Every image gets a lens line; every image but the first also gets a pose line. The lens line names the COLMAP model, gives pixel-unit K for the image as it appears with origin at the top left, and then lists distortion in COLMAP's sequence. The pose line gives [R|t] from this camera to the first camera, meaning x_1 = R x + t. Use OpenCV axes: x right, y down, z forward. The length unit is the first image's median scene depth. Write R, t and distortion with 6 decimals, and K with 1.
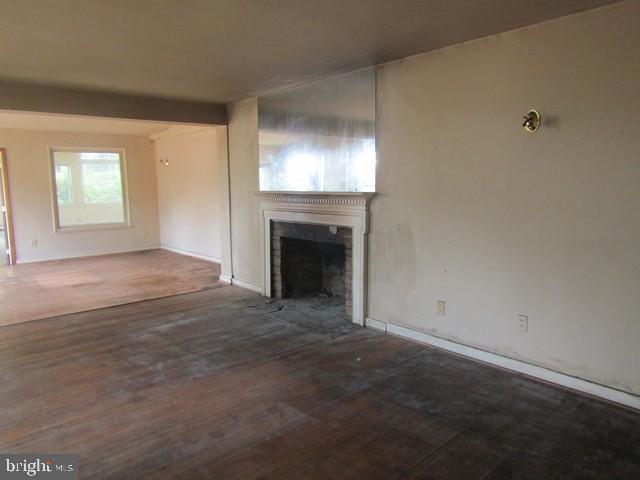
lens RADIAL K [[453.1, 0, 320.0], [0, 453.1, 240.0], [0, 0, 1]] dist [-0.002979, -0.000647]
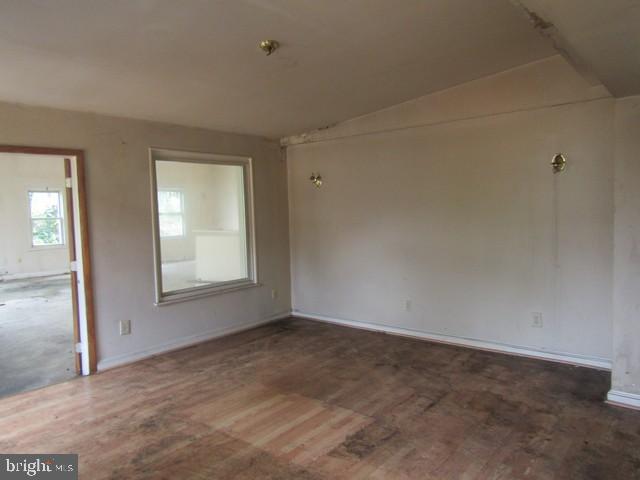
lens RADIAL K [[453.1, 0, 320.0], [0, 453.1, 240.0], [0, 0, 1]] dist [-0.002979, -0.000647]
pose [[0.987741, -0.023863, 0.154269, -0.859061], [0.033713, 0.997534, -0.061556, -0.098694], [-0.152420, 0.066002, 0.986109, 0.761436]]
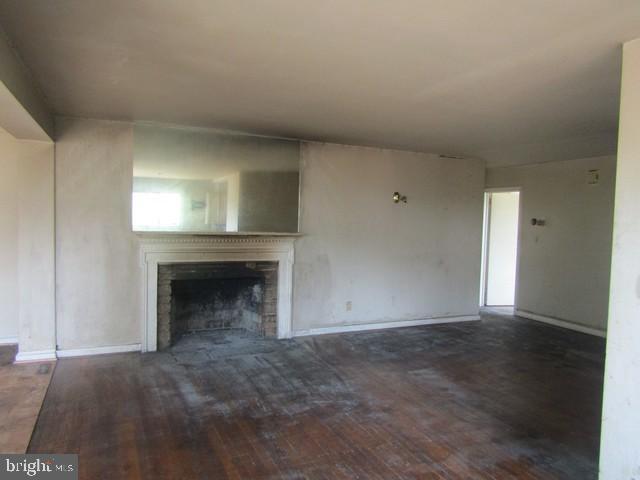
lens RADIAL K [[453.1, 0, 320.0], [0, 453.1, 240.0], [0, 0, 1]] dist [-0.002979, -0.000647]
pose [[0.284789, -0.027132, 0.958206, -1.028644], [0.089979, 0.995943, 0.001457, -0.073546], [-0.954358, 0.085803, 0.286075, 0.508863]]
